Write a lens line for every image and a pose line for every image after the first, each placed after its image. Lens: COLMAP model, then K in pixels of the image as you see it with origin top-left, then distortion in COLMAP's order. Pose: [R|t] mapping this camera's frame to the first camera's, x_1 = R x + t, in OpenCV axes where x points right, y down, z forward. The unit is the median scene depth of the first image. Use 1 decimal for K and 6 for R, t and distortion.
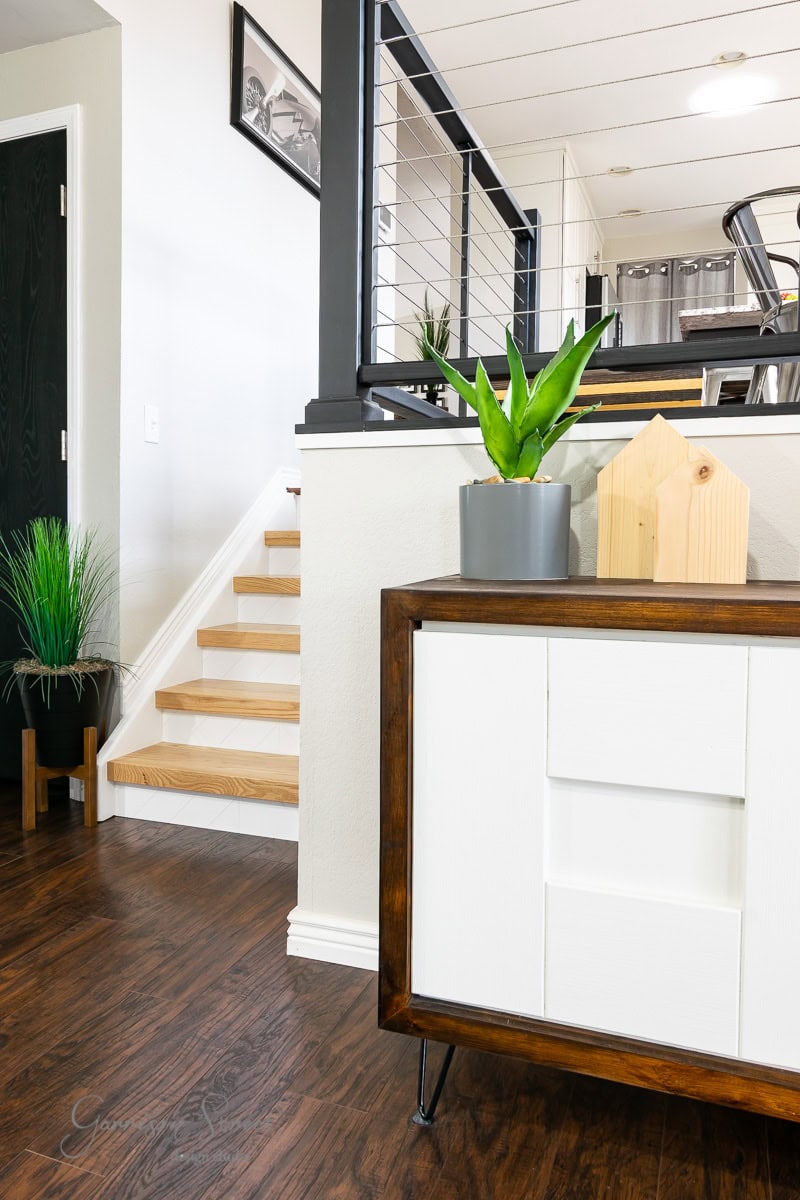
lens RADIAL K [[859.6, 0, 371.0], [0, 859.6, 580.5], [0, 0, 1]] dist [-0.003688, 0.003775]
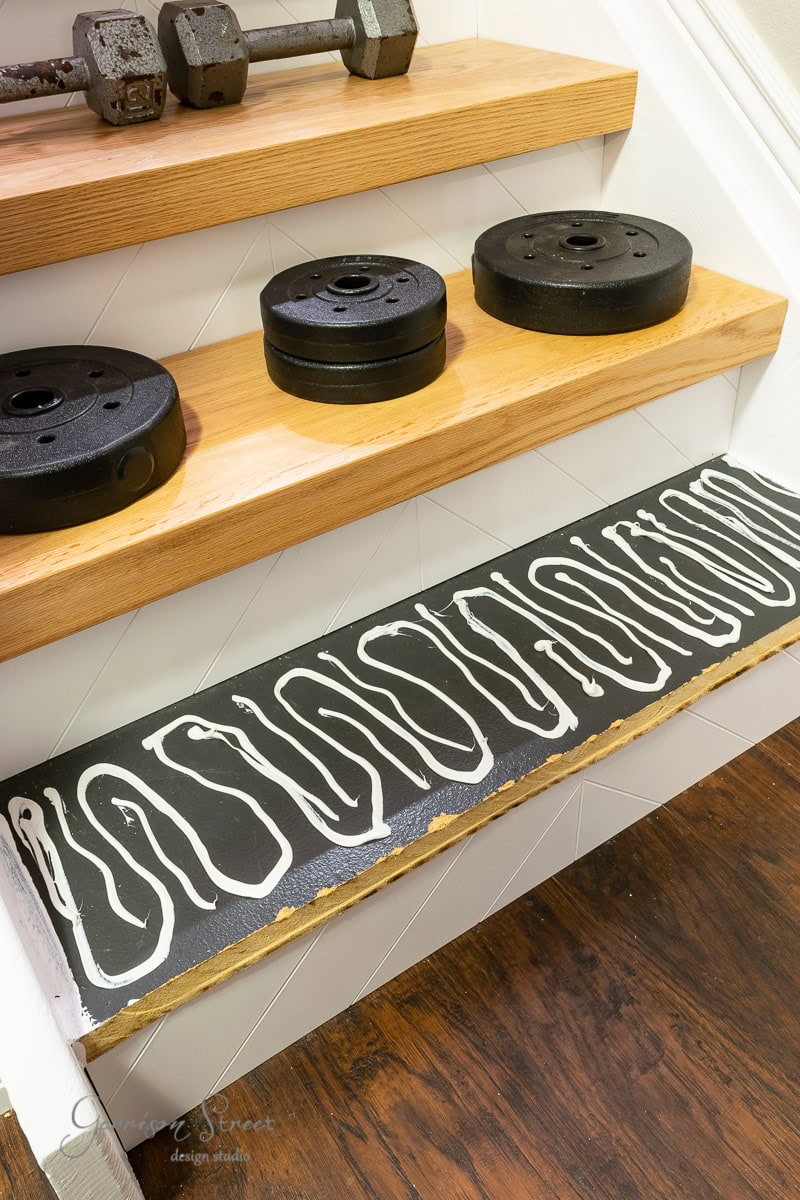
lens RADIAL K [[994.1, 0, 417.0], [0, 994.1, 594.4], [0, 0, 1]] dist [-0.000944, 0.003288]
pose [[0.556277, -0.529474, 0.640479, -0.345912], [0.073292, 0.798993, 0.596858, -0.005902], [-0.827759, -0.285076, 0.483267, 0.845897]]
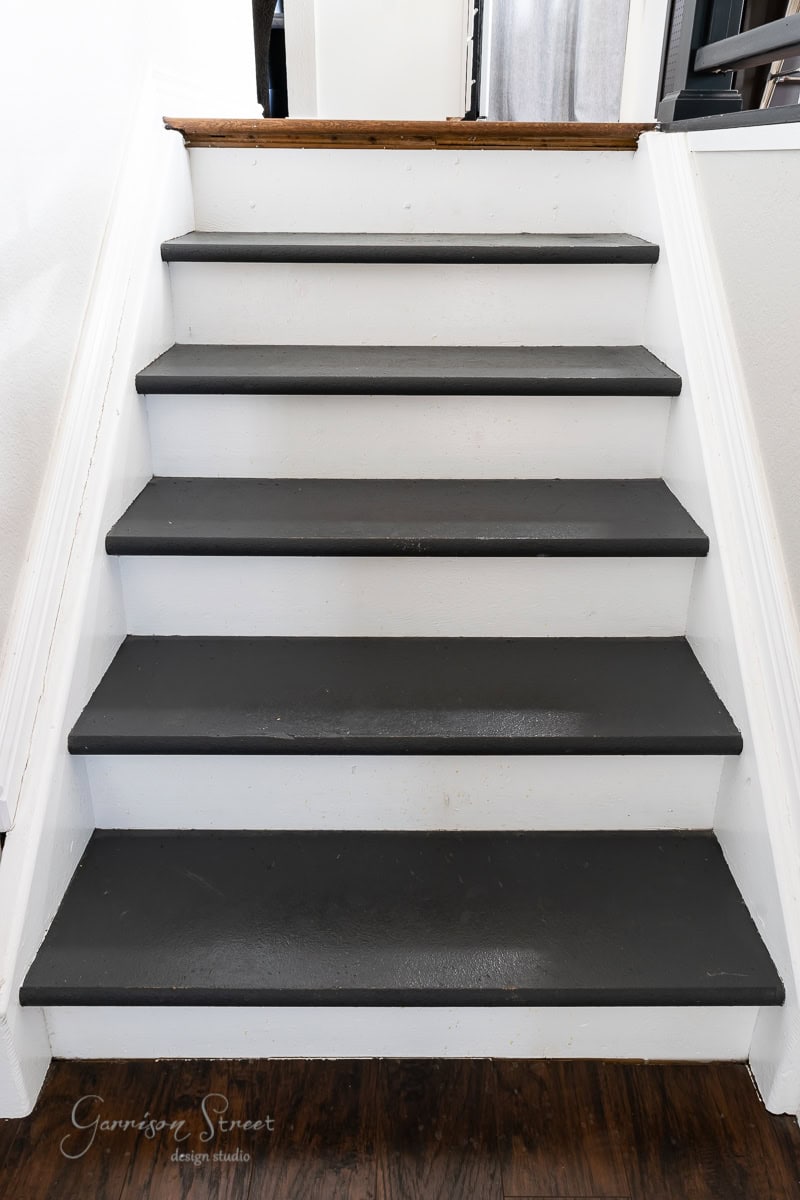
lens RADIAL K [[917.4, 0, 411.1], [0, 917.4, 596.7], [0, 0, 1]] dist [0.007712, 0.004632]
pose [[0.927710, -0.158765, 0.337858, -0.251580], [0.011303, 0.916585, 0.399681, -0.098431], [-0.373131, -0.366969, 0.852119, 0.650394]]
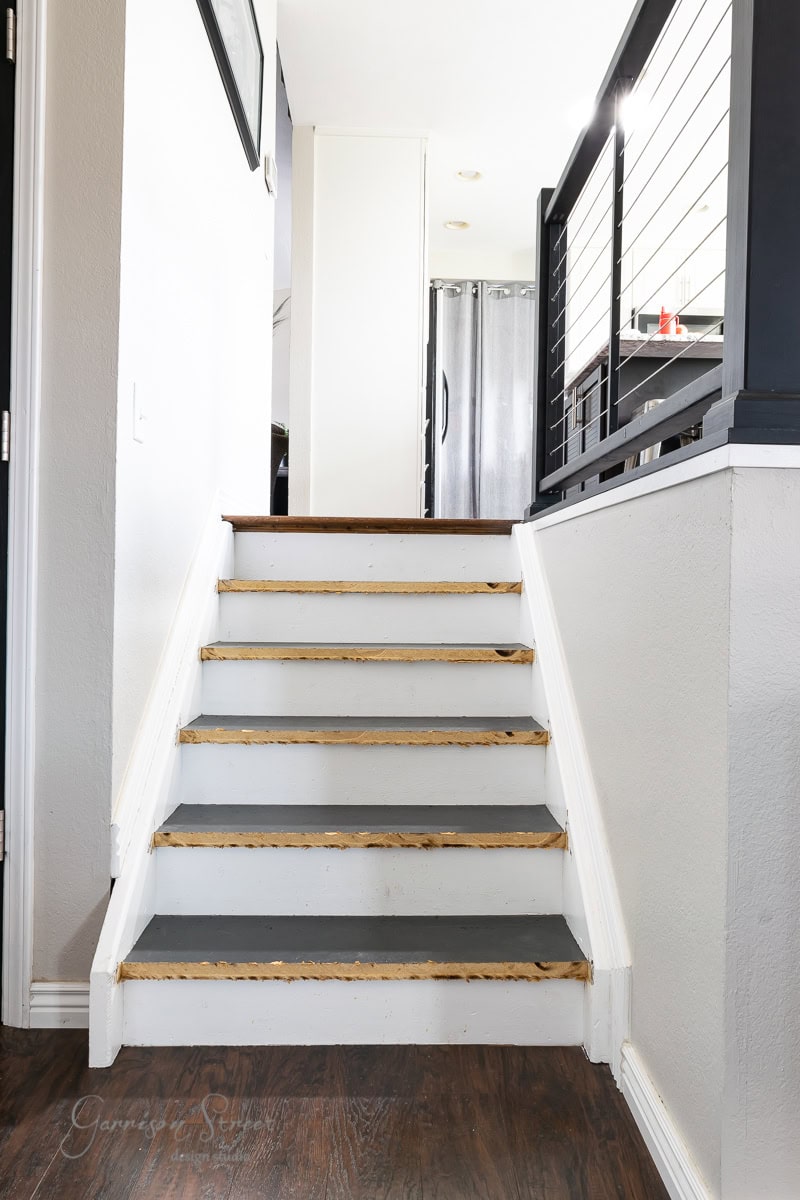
lens RADIAL K [[939.7, 0, 402.5], [0, 939.7, 589.1], [0, 0, 1]] dist [0.005734, 0.000652]
pose [[0.921660, 0.003072, 0.387986, -0.373544], [0.008866, 0.999541, -0.028977, -0.029569], [-0.387897, 0.030147, 0.921209, 0.300388]]
